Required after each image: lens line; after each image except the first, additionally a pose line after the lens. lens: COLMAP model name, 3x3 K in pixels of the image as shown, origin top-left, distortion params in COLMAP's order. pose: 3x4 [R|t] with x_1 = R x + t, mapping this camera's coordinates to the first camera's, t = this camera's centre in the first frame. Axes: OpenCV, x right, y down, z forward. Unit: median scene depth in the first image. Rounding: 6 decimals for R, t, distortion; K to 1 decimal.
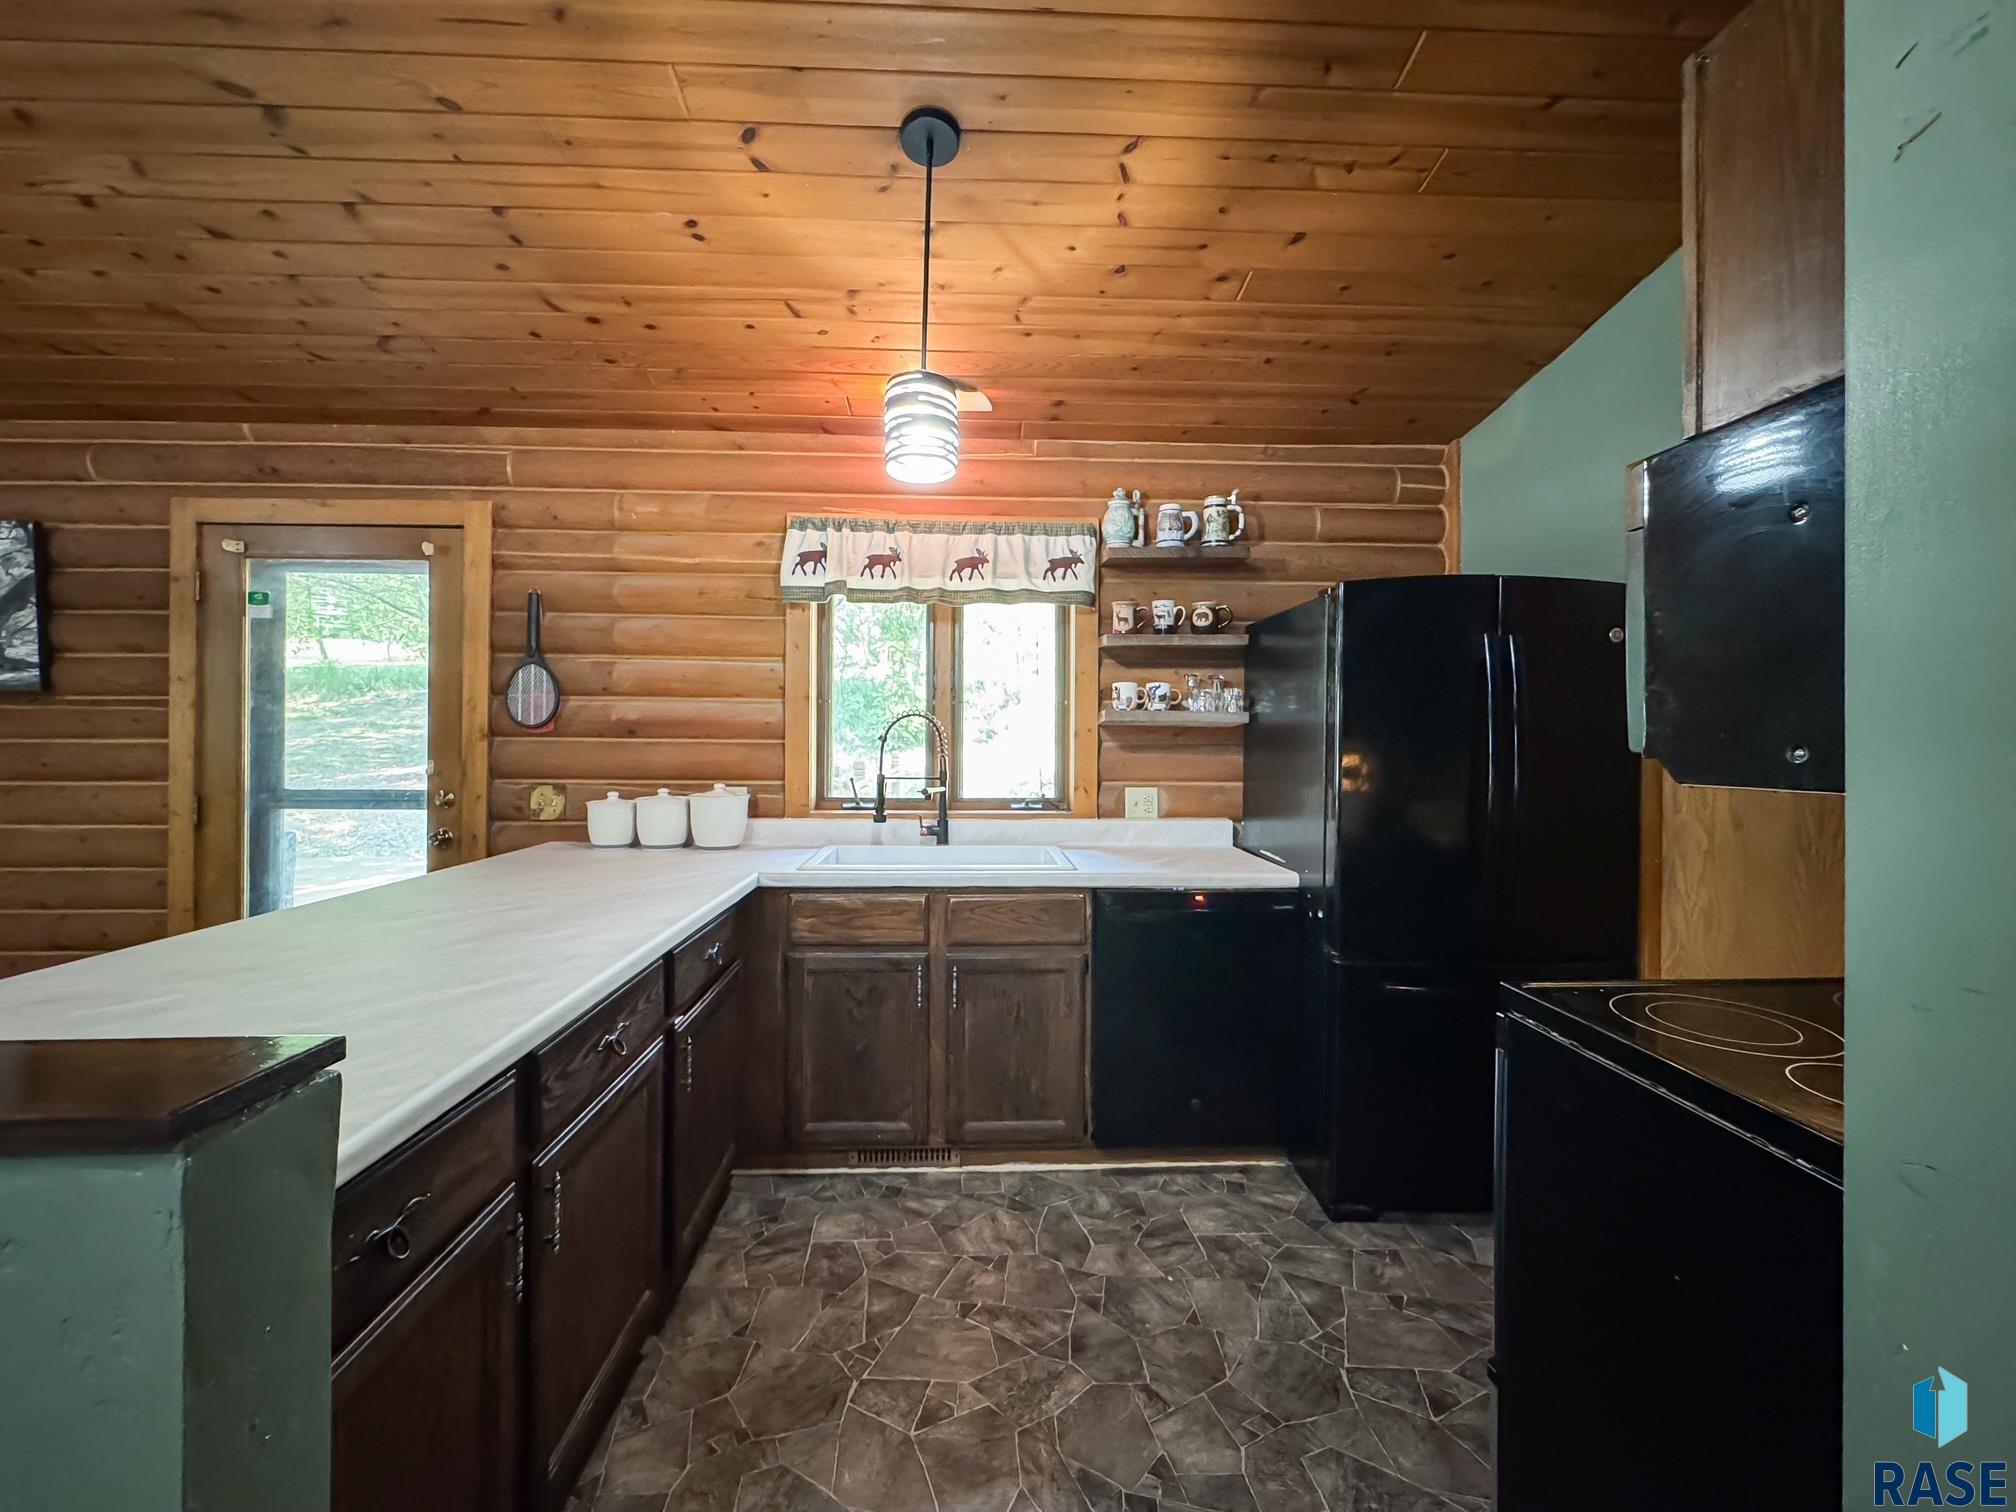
lens RADIAL K [[821.3, 0, 1001.1], [0, 821.3, 736.5], [0, 0, 1]] dist [-0.002198, 0.000100]
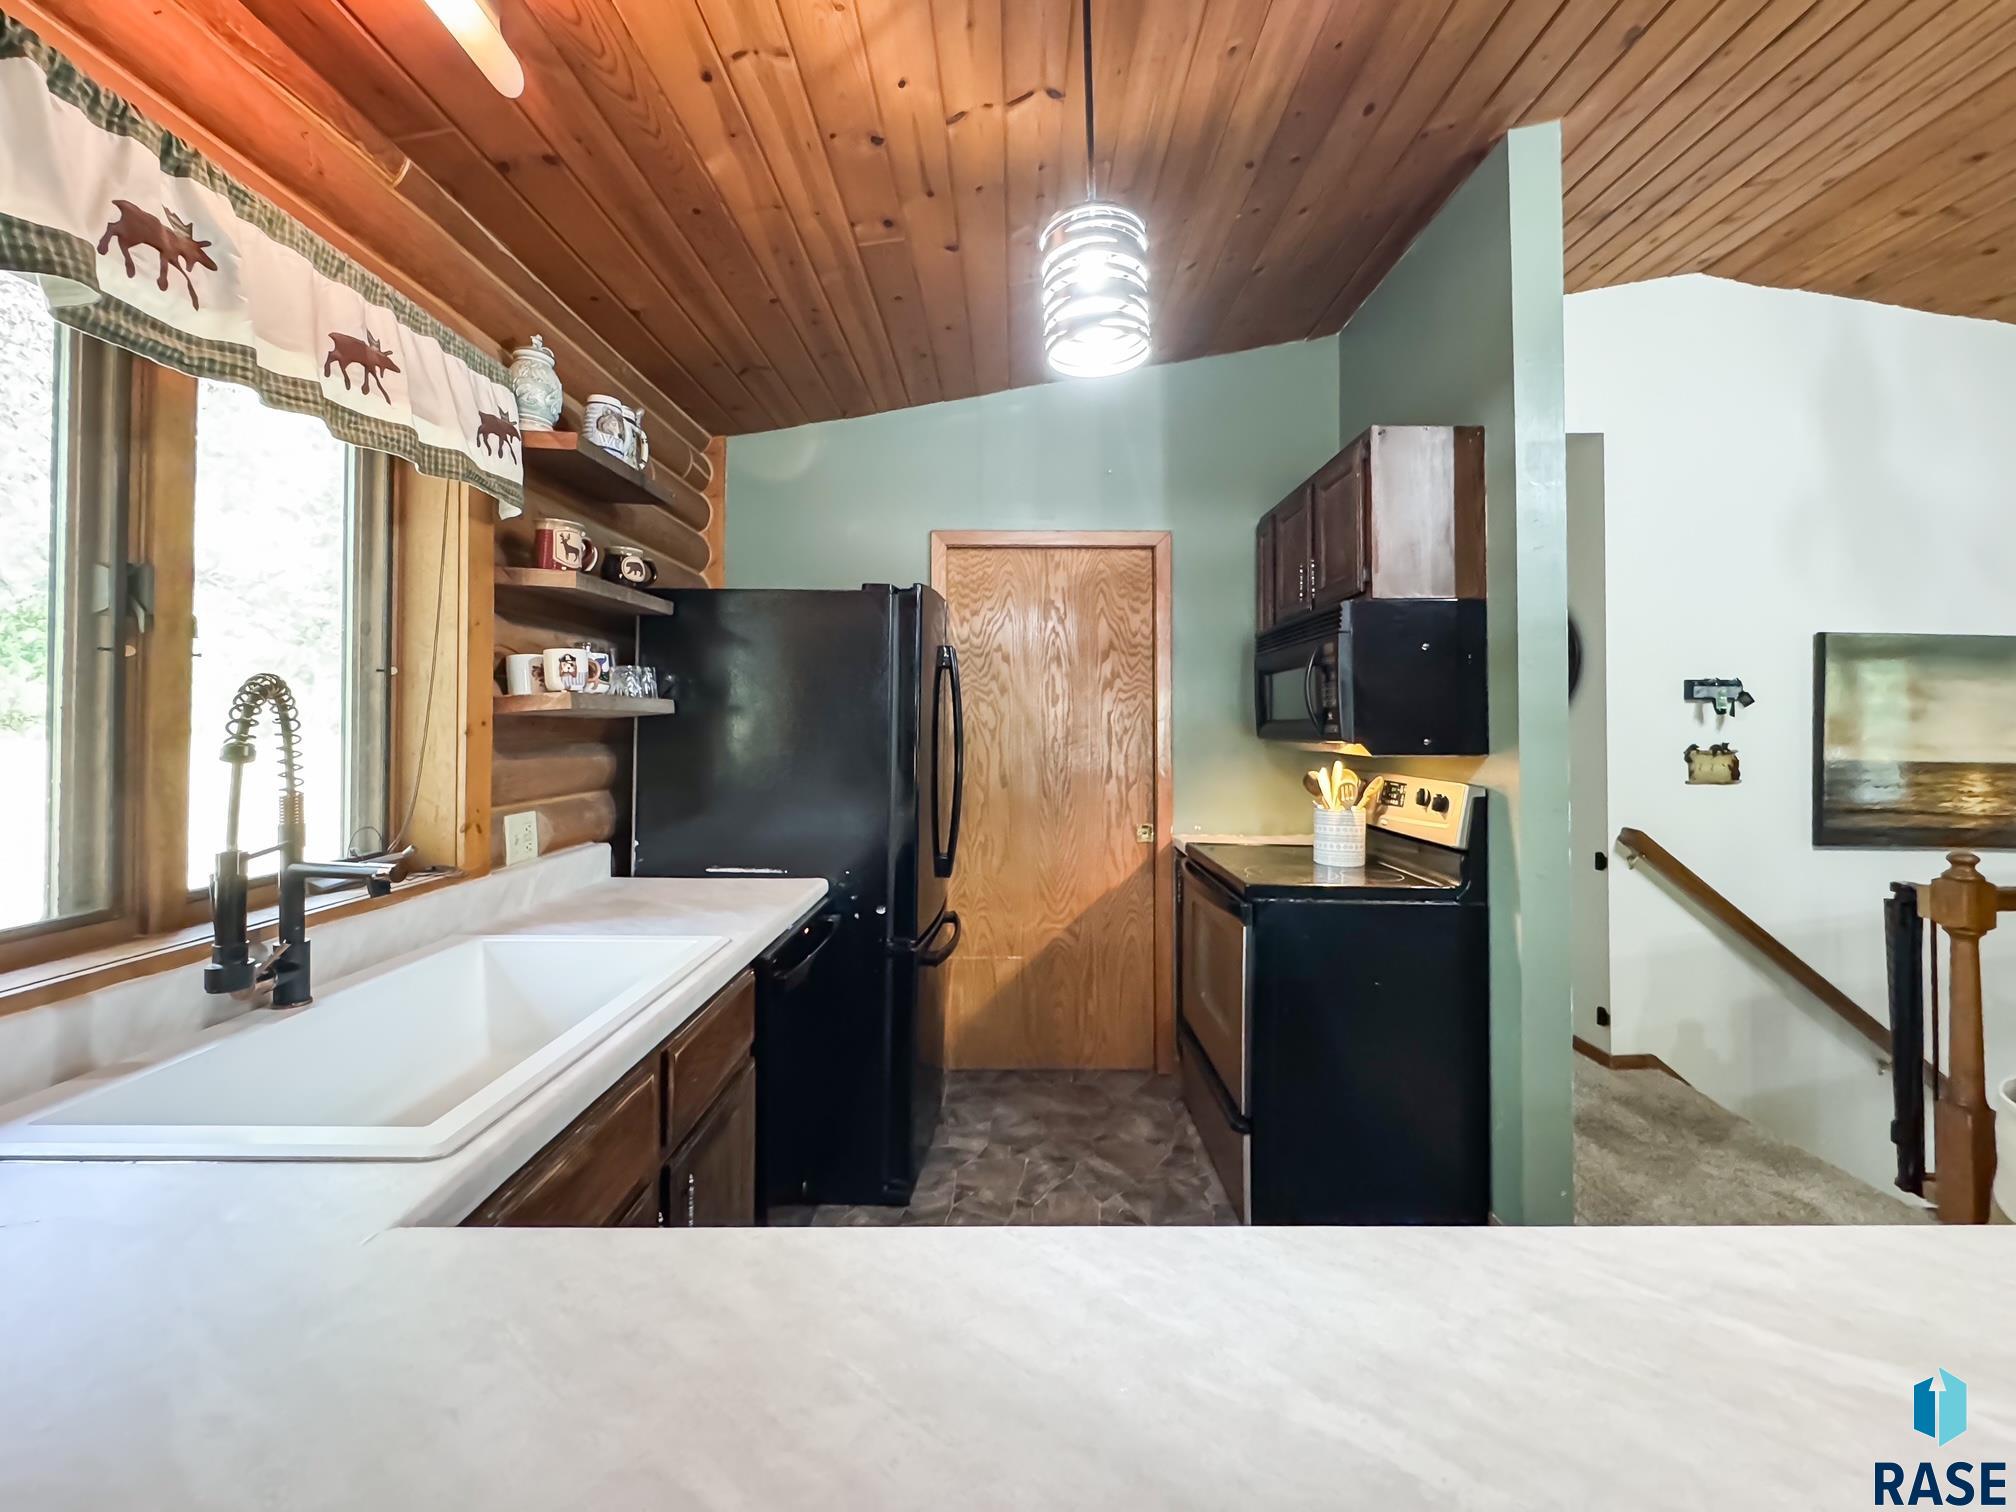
lens RADIAL K [[825.2, 0, 1014.2], [0, 825.2, 709.6], [0, 0, 1]] dist [-0.001173, -0.000154]
pose [[0.048925, 0.010214, 0.998750, -0.474213], [-0.003164, 0.999944, -0.010071, -0.013143], [-0.998797, -0.002667, 0.048955, 0.624955]]
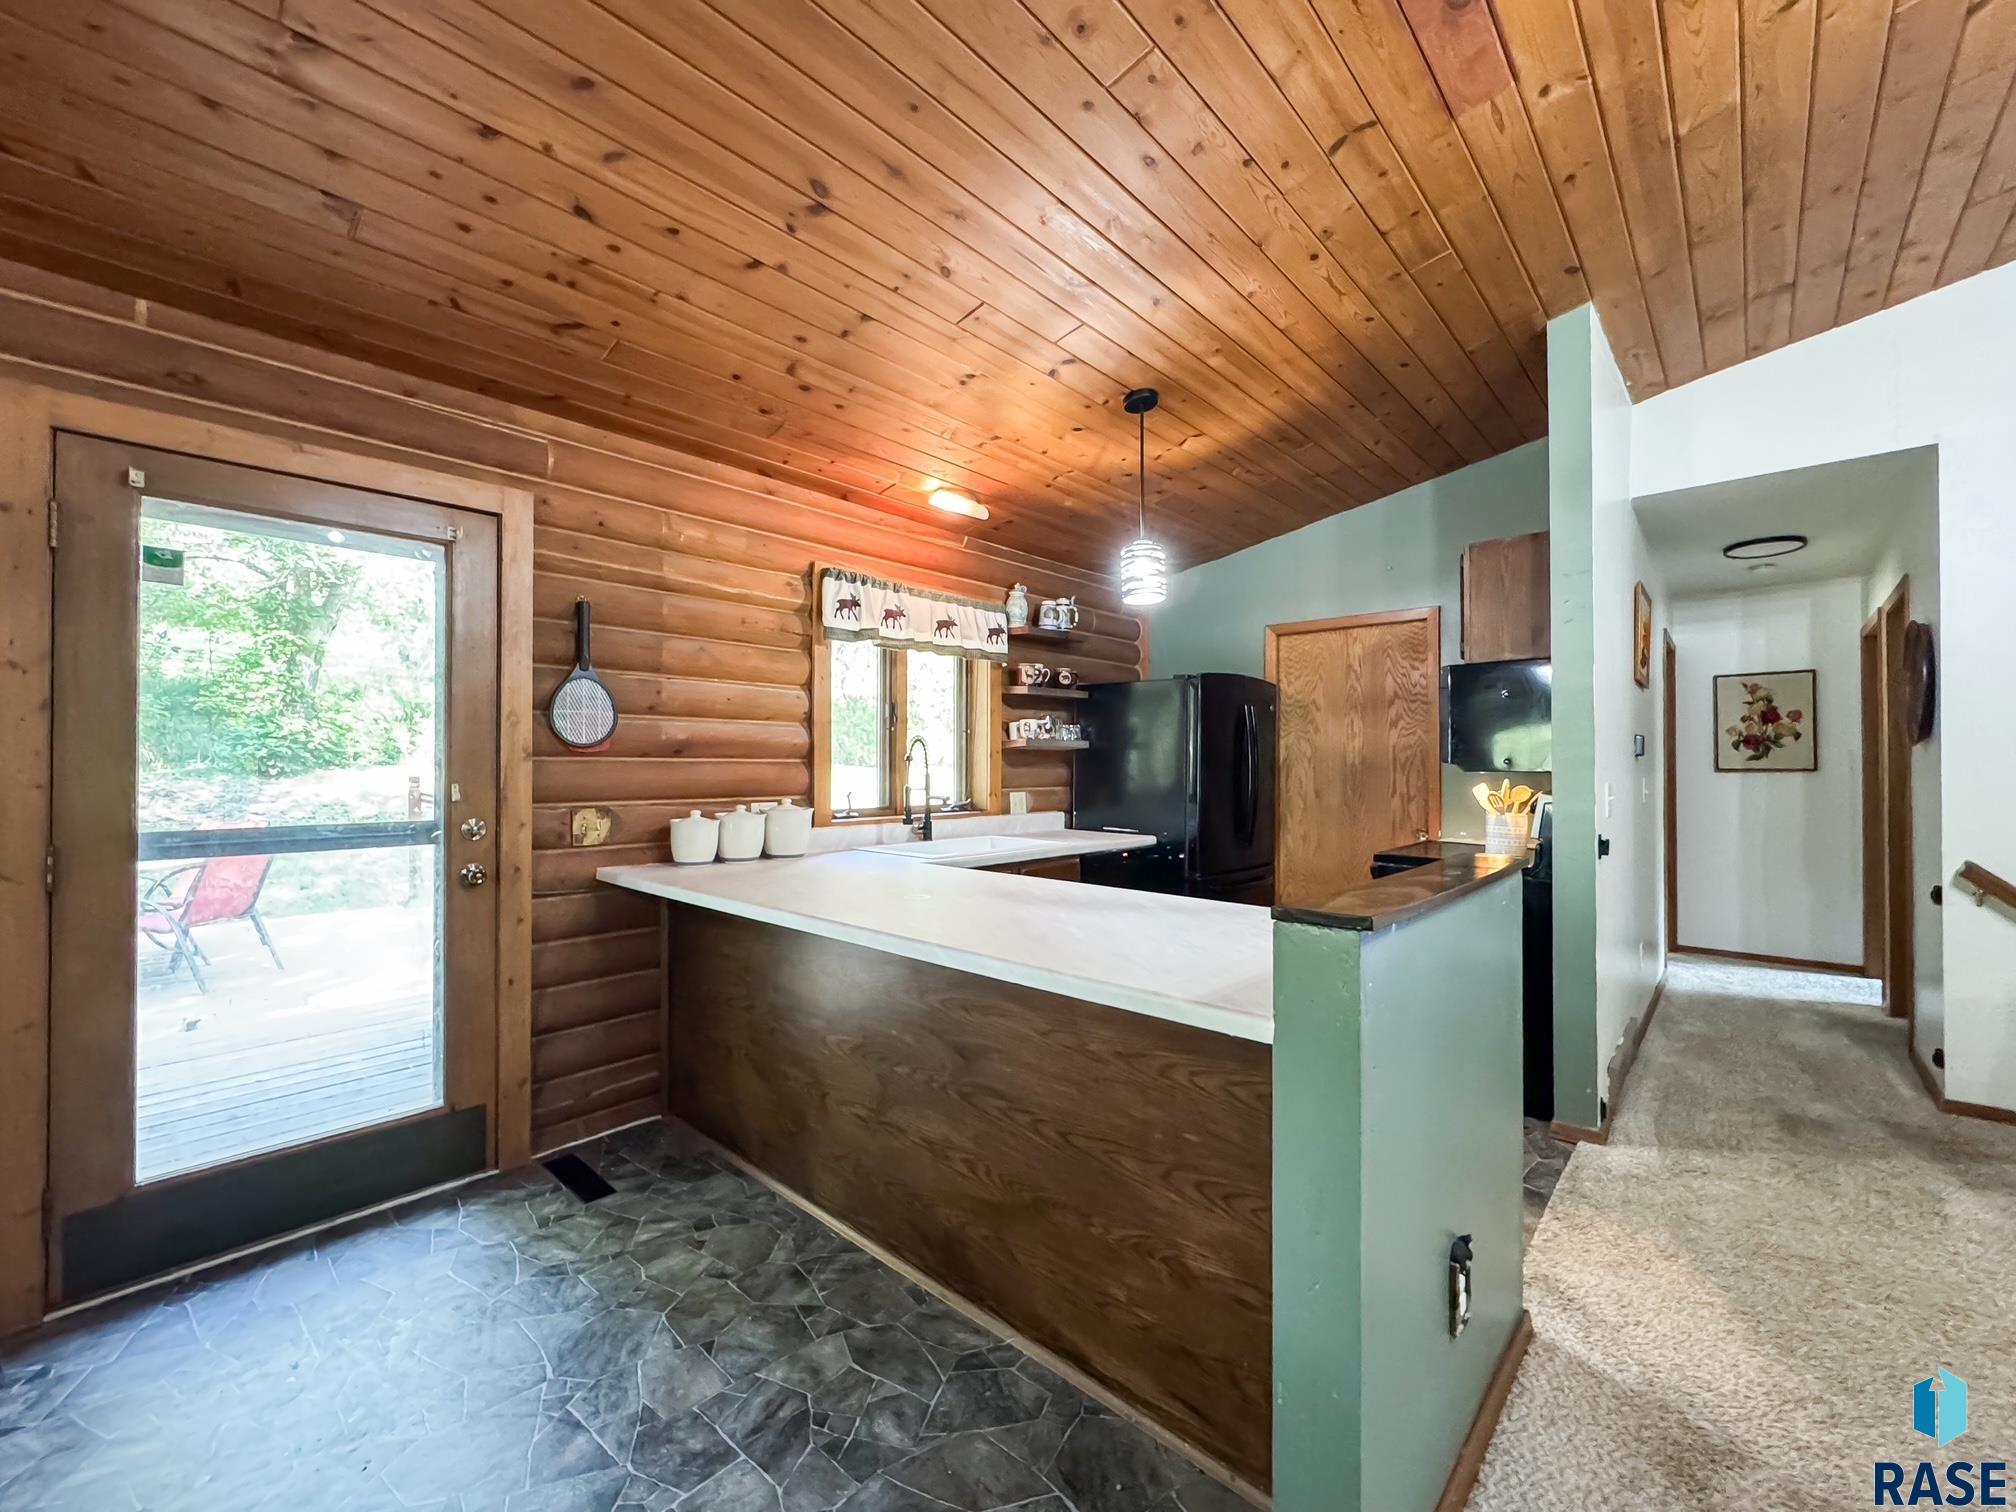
lens RADIAL K [[807.1, 0, 1013.2], [0, 807.1, 754.2], [0, 0, 1]] dist [-0.001064, 0.000177]
pose [[0.708284, 0.002450, 0.705923, -0.880137], [-0.000477, 0.999995, -0.002991, 0.000305], [-0.705927, 0.001782, 0.708282, 0.008978]]
